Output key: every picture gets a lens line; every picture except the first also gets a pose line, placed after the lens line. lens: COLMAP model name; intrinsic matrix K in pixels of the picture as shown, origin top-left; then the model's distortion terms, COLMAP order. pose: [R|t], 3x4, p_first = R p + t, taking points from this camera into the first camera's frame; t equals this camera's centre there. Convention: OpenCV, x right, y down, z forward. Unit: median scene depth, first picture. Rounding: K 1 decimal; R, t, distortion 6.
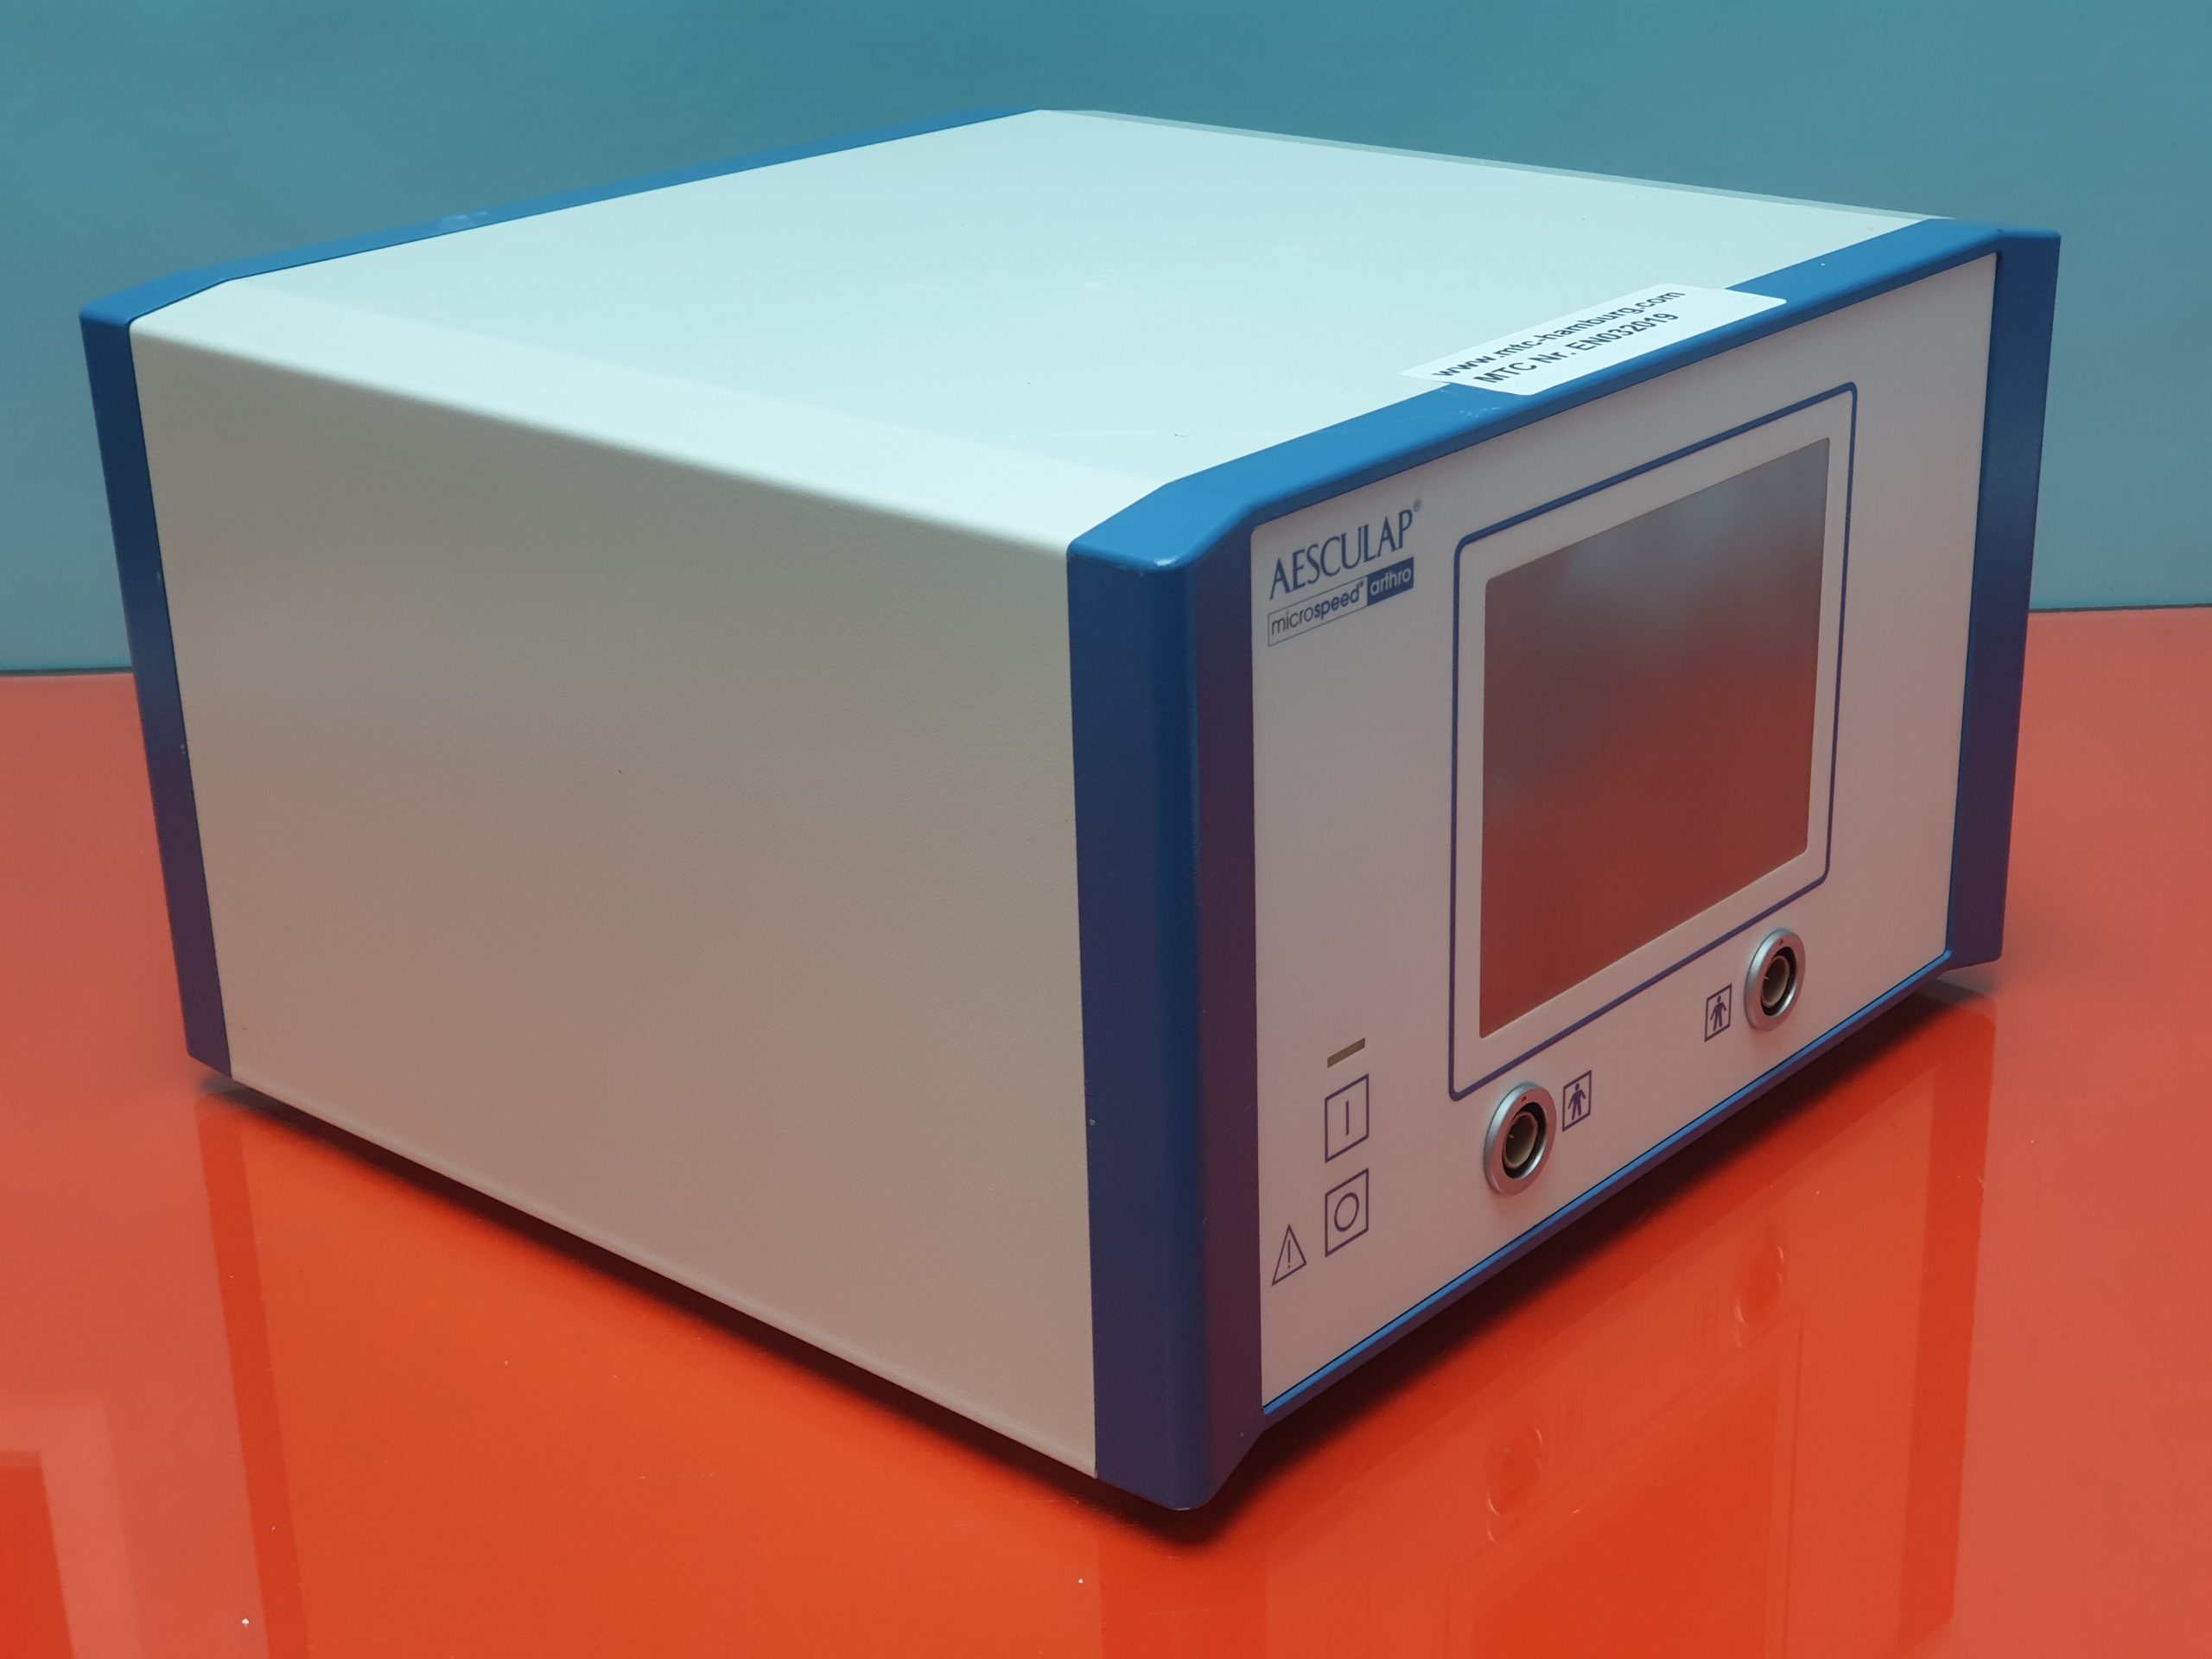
lens RADIAL K [[3338.1, 0, 1155.4], [0, 3338.1, 824.8], [0, 0, 1]] dist [0.205029, -1.437173]
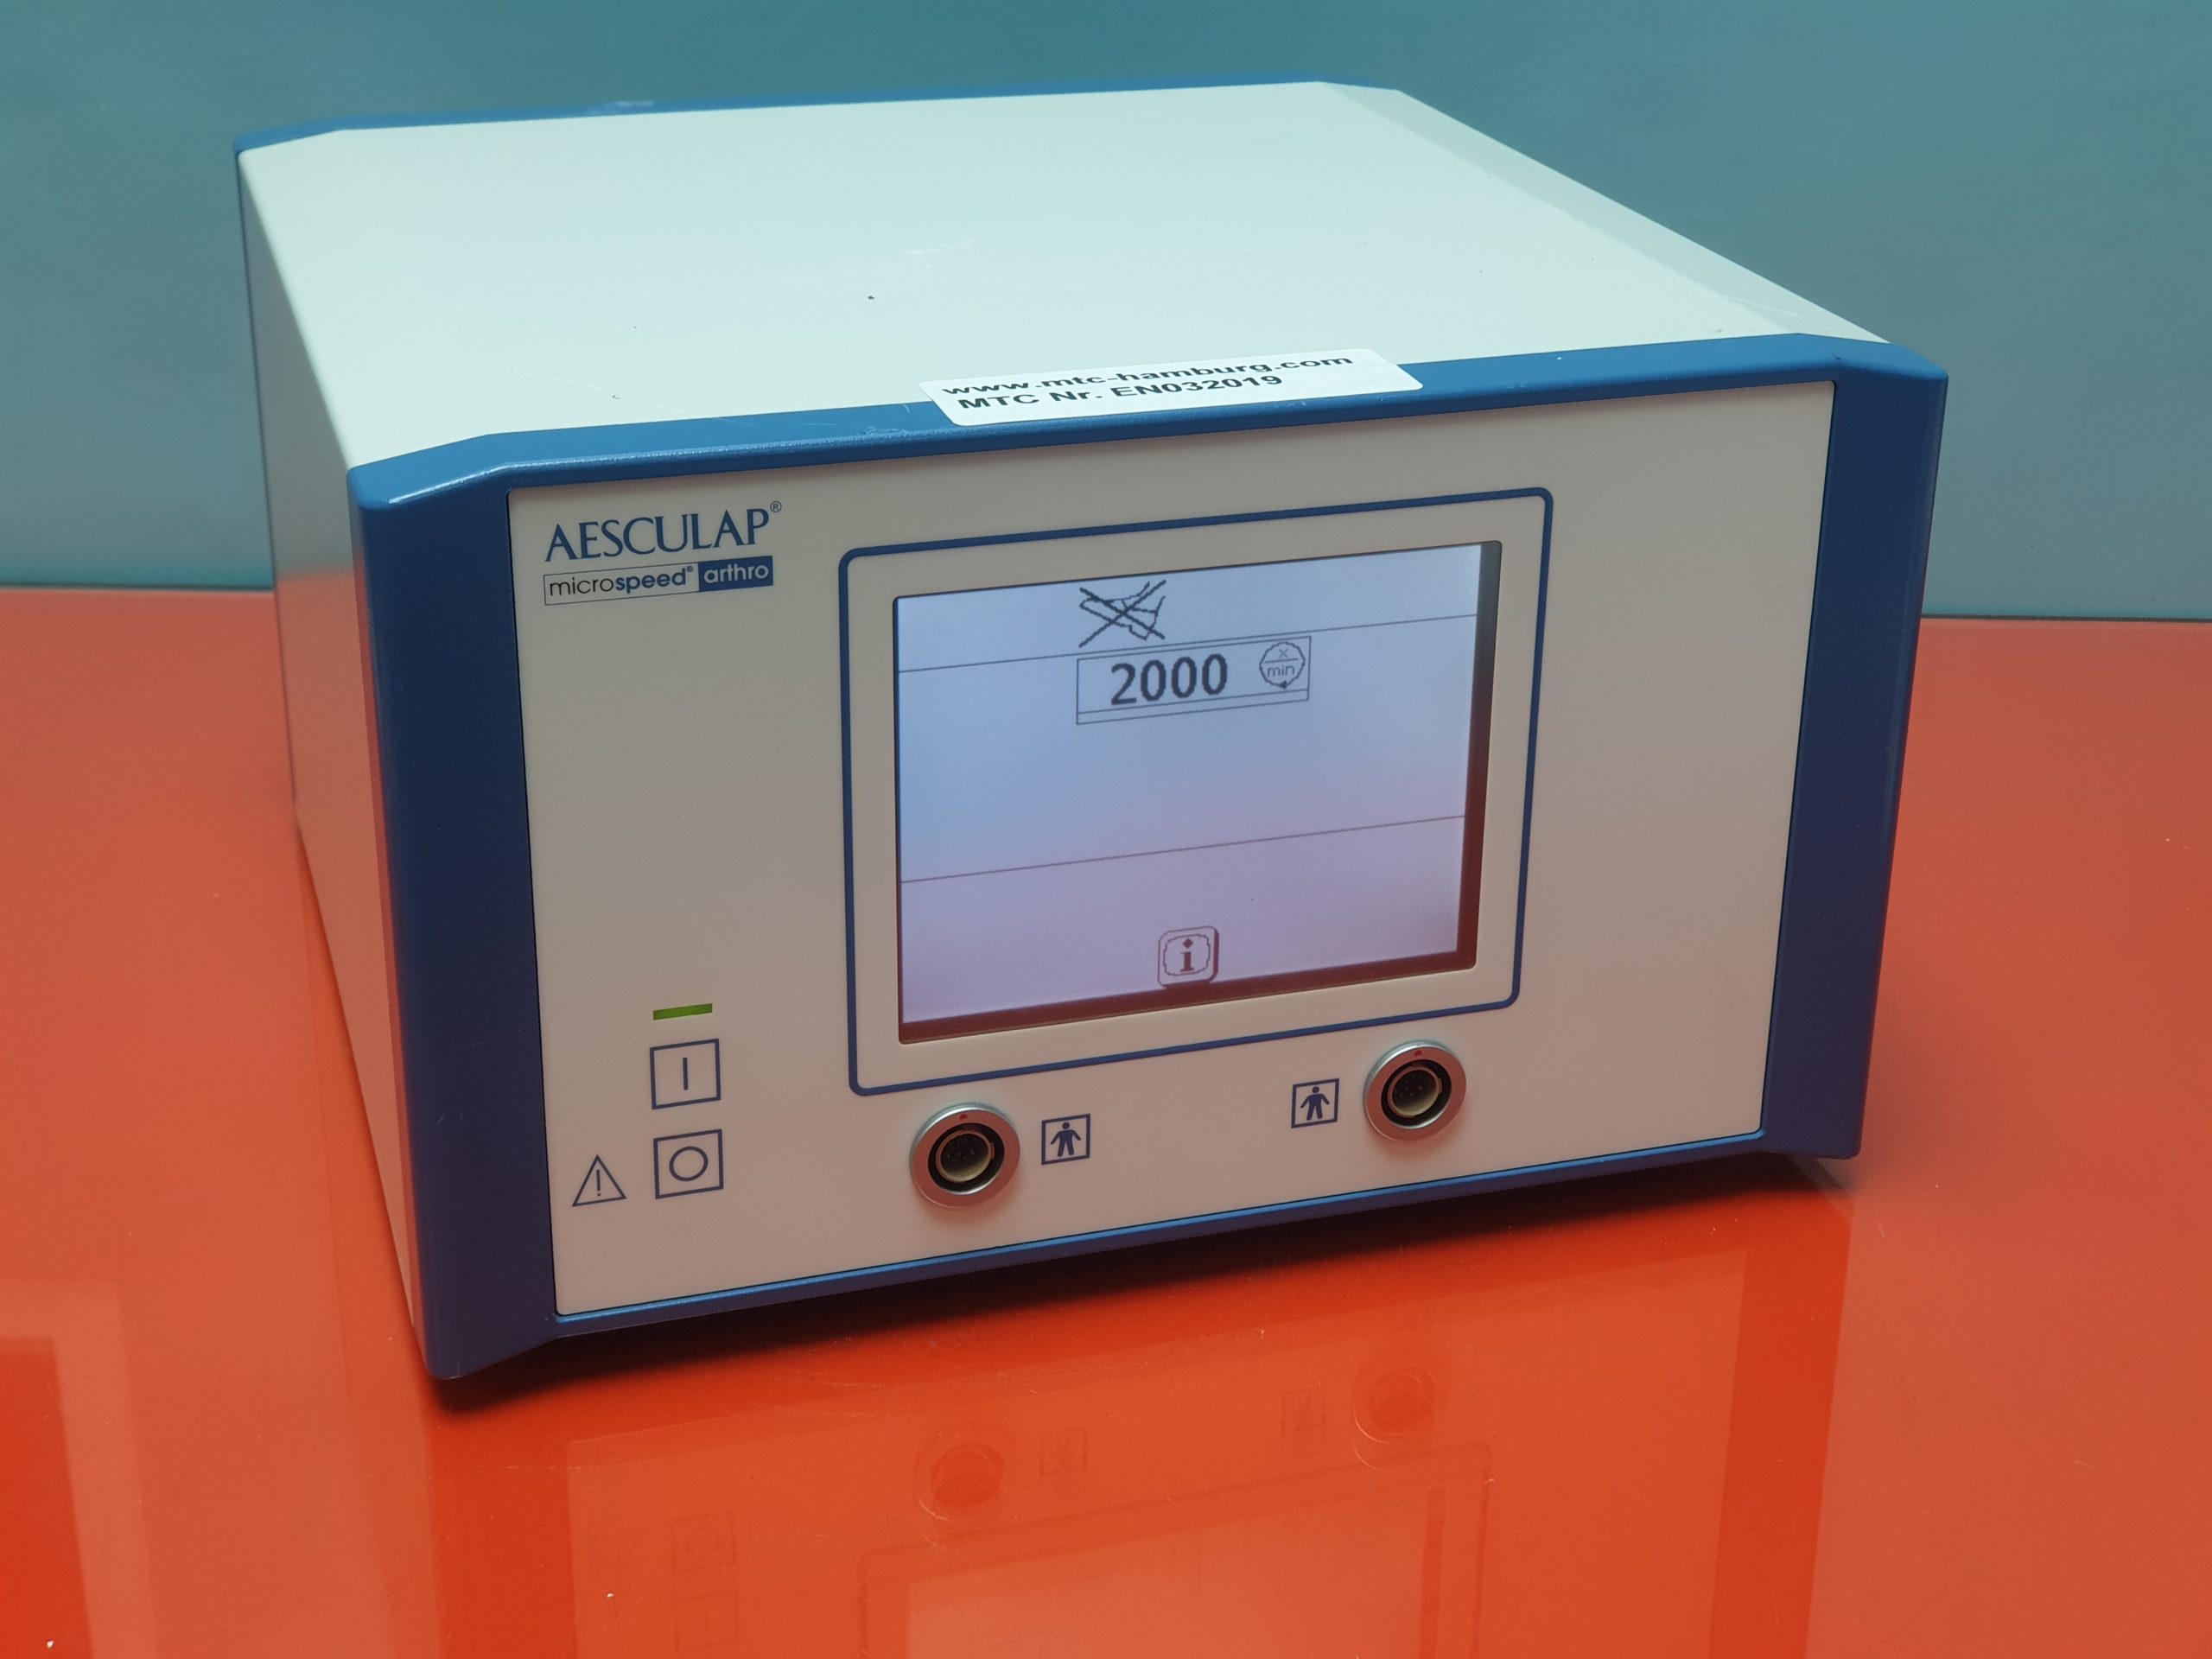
lens RADIAL K [[3291.8, 0, 1109.2], [0, 3291.8, 776.2], [0, 0, 1]] dist [0.113378, 0.023647]
pose [[0.846492, 0.236282, -0.477097, 0.665342], [-0.223984, 0.971010, 0.083487, -0.122712], [0.482993, 0.036191, 0.874876, 0.171794]]
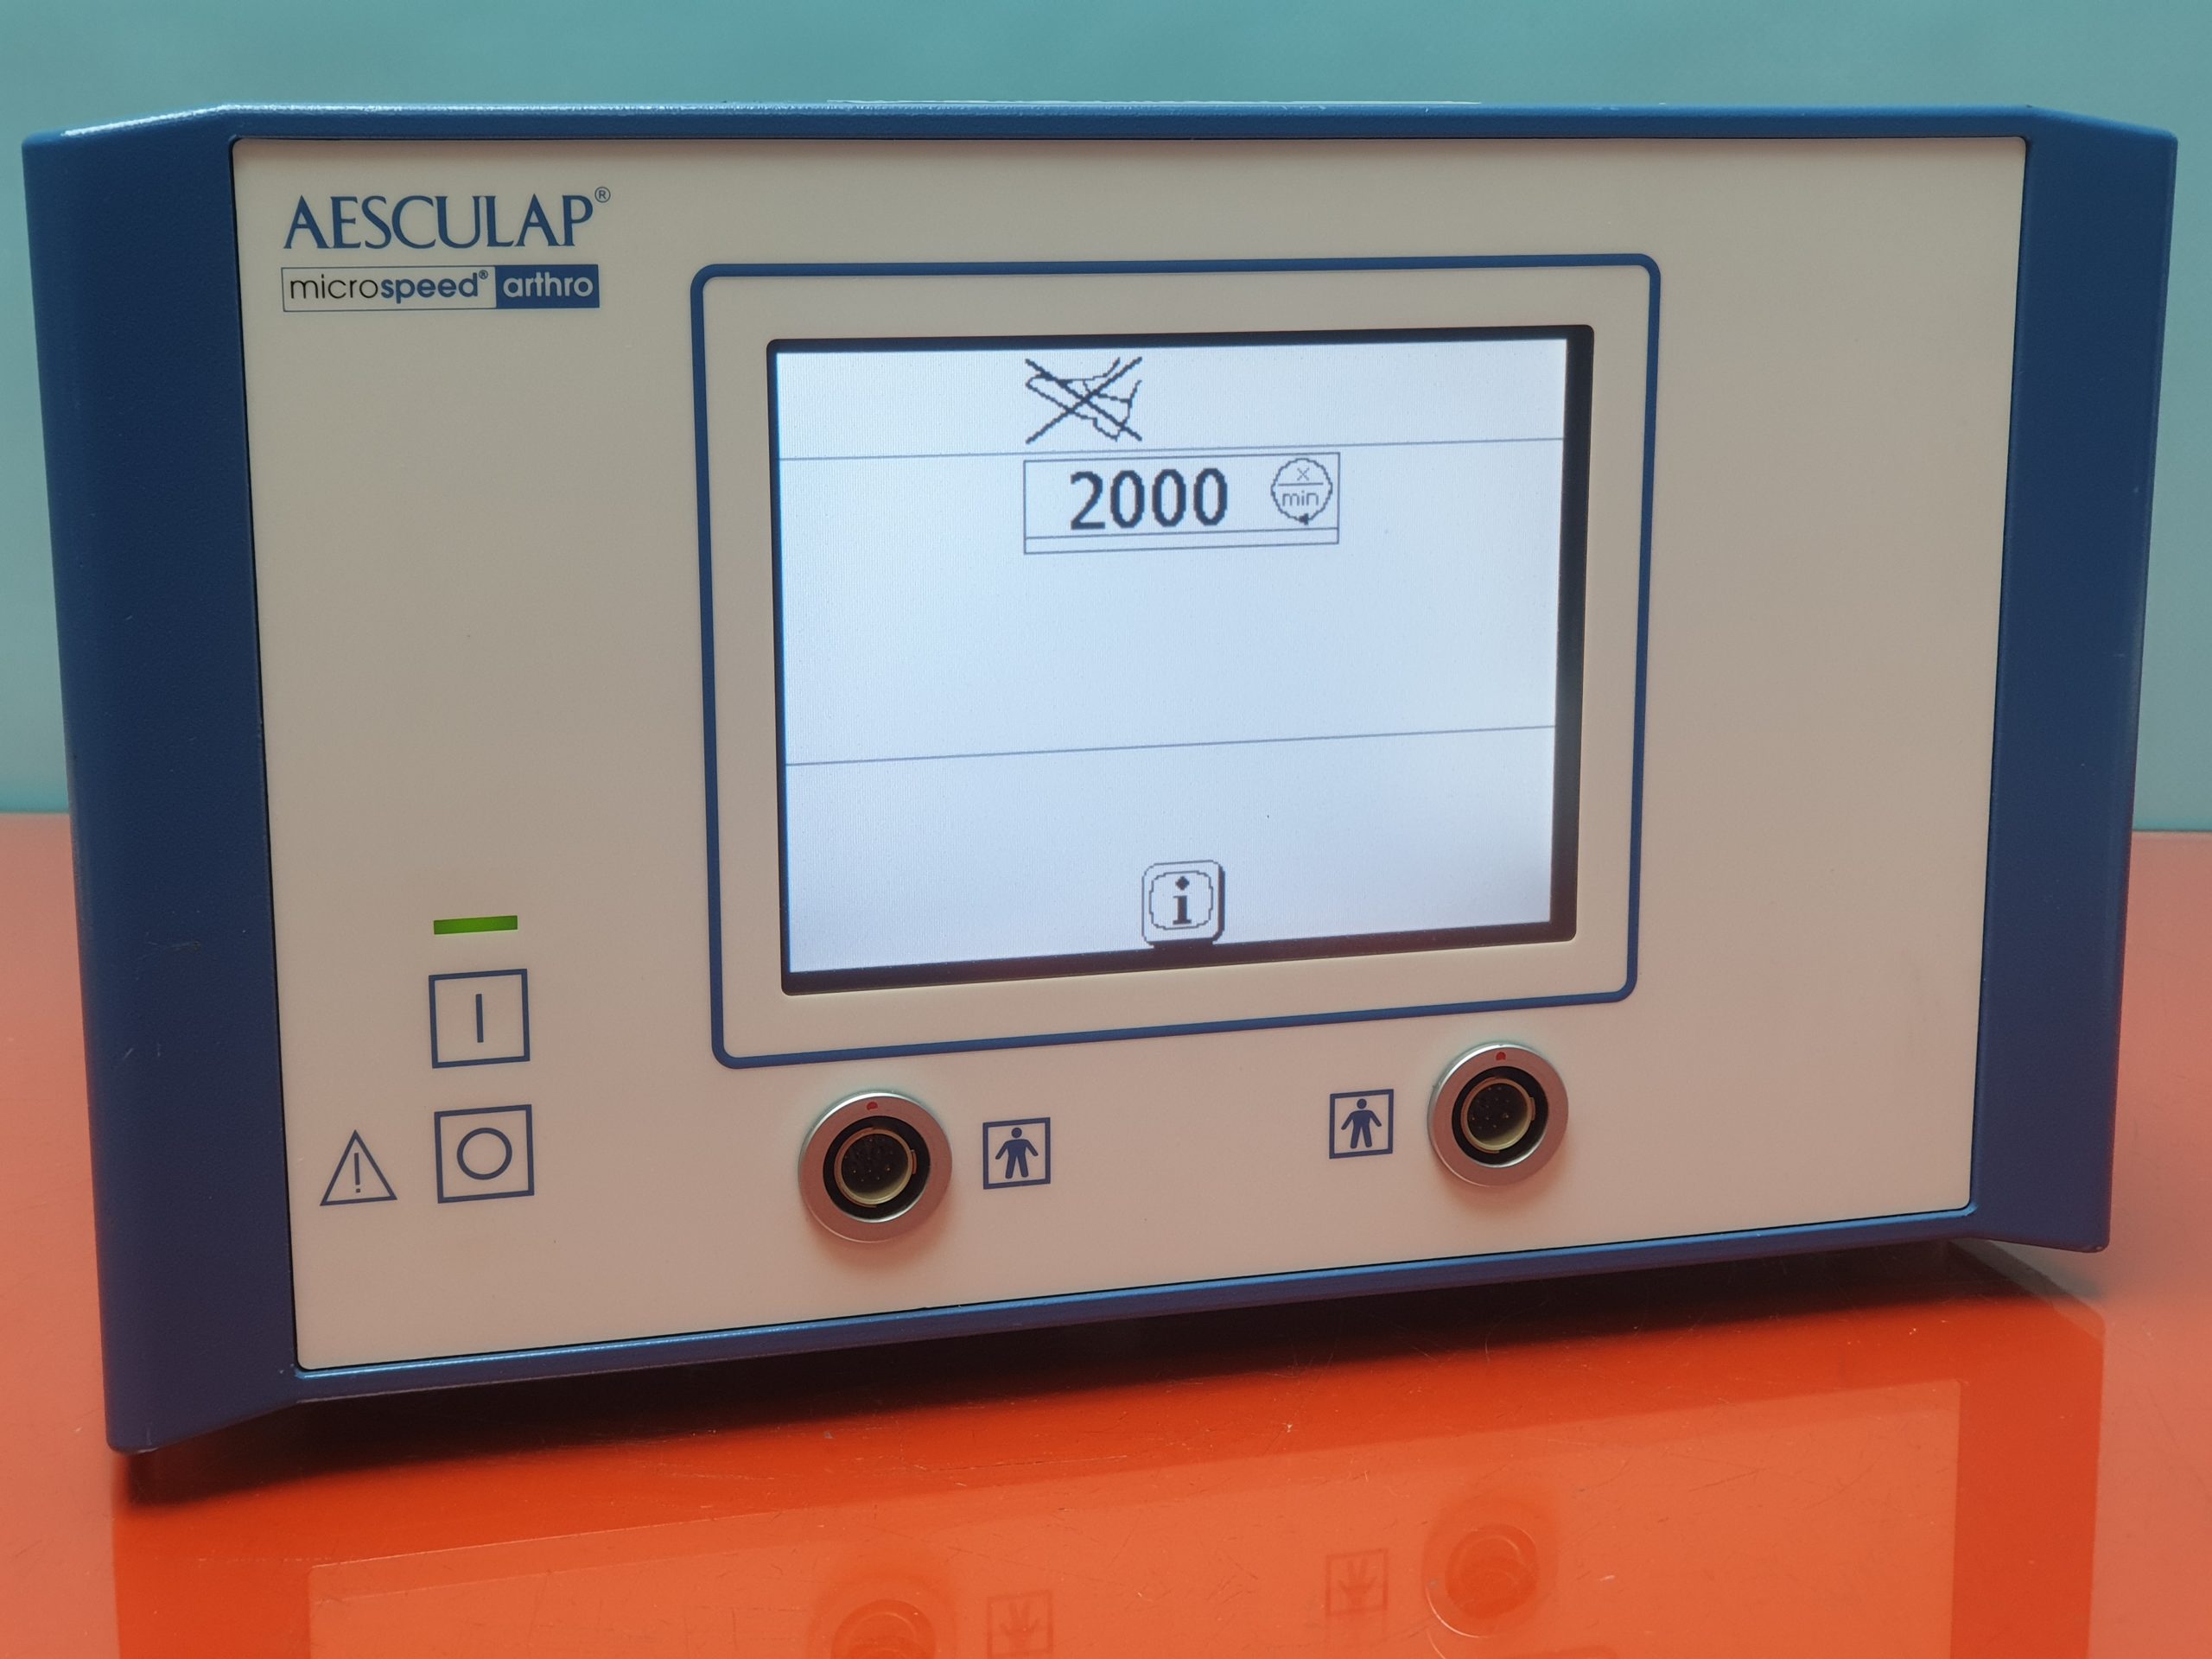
lens RADIAL K [[3338.1, 0, 1155.4], [0, 3338.1, 824.8], [0, 0, 1]] dist [0.205029, -1.437173]
pose [[0.831530, 0.132722, -0.539391, 0.612736], [-0.220832, 0.969988, -0.101763, 0.092776], [0.509696, 0.203733, 0.835884, 0.457851]]
